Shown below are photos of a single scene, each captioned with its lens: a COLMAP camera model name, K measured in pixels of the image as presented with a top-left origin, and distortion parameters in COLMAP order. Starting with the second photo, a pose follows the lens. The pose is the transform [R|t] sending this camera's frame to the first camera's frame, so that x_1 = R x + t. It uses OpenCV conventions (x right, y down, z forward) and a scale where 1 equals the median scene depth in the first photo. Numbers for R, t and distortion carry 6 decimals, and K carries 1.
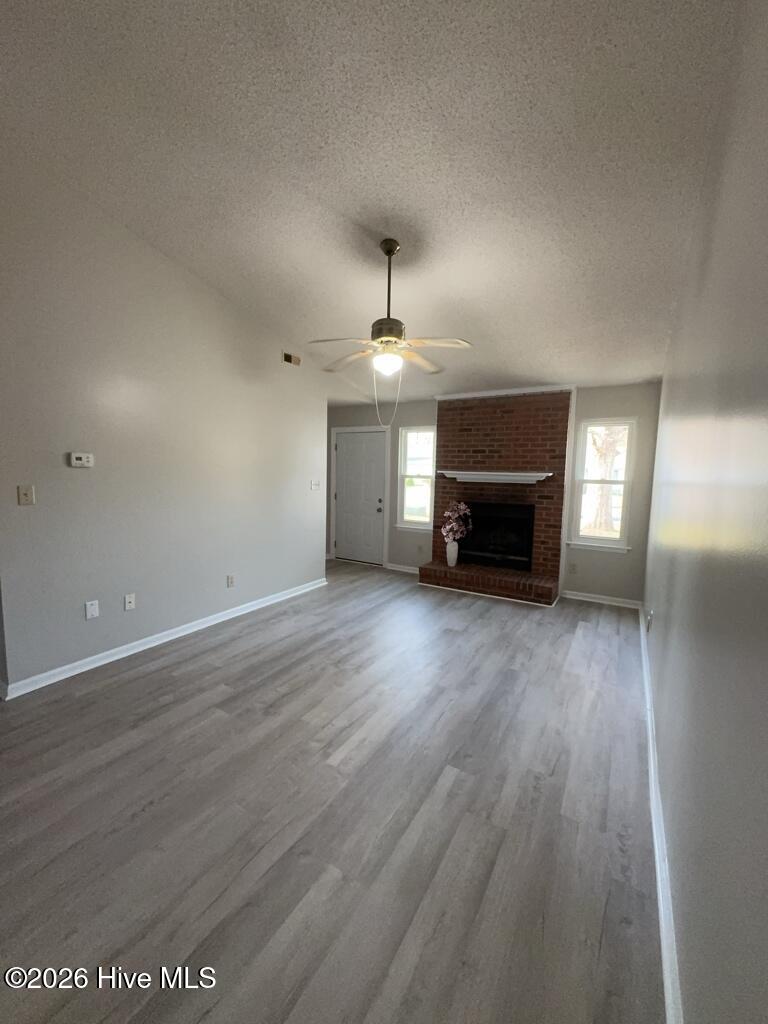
lens RADIAL K [[407.6, 0, 384.9], [0, 407.6, 509.7], [0, 0, 1]] dist [-0.001345, 0.000356]
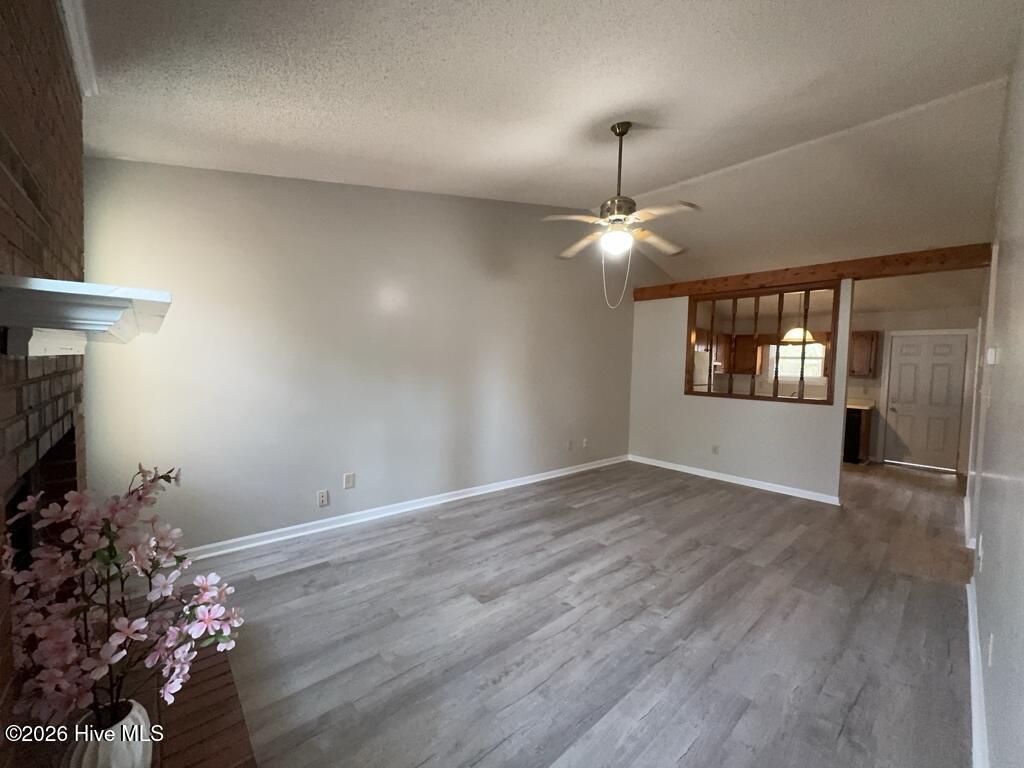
lens RADIAL K [[407.6, 0, 511.2], [0, 407.6, 383.8], [0, 0, 1]] dist [-0.001345, 0.000356]
pose [[-0.953119, -0.062978, 0.295970, -0.057323], [-0.022515, 0.990151, 0.138185, -0.140973], [-0.301757, 0.125043, -0.945149, 1.840964]]
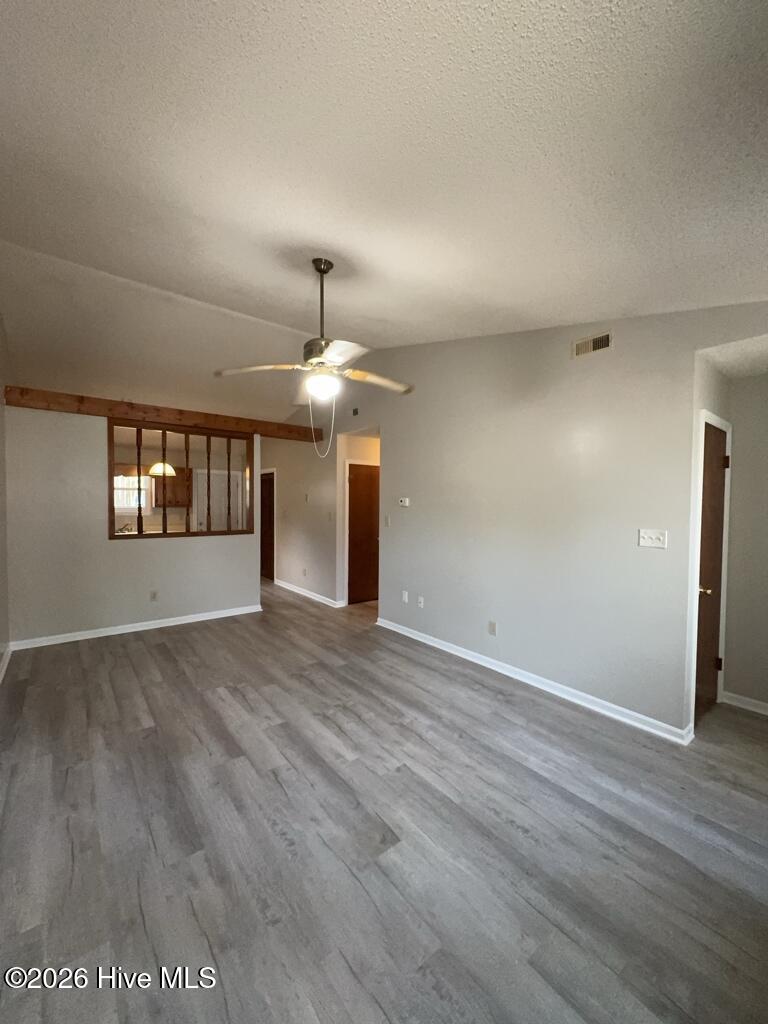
lens RADIAL K [[407.6, 0, 384.9], [0, 407.6, 509.7], [0, 0, 1]] dist [-0.001345, 0.000356]
pose [[-0.355230, -0.007351, -0.934750, 0.727929], [-0.108363, 0.993551, 0.033368, -0.123056], [0.928477, 0.113146, -0.353736, 1.342486]]
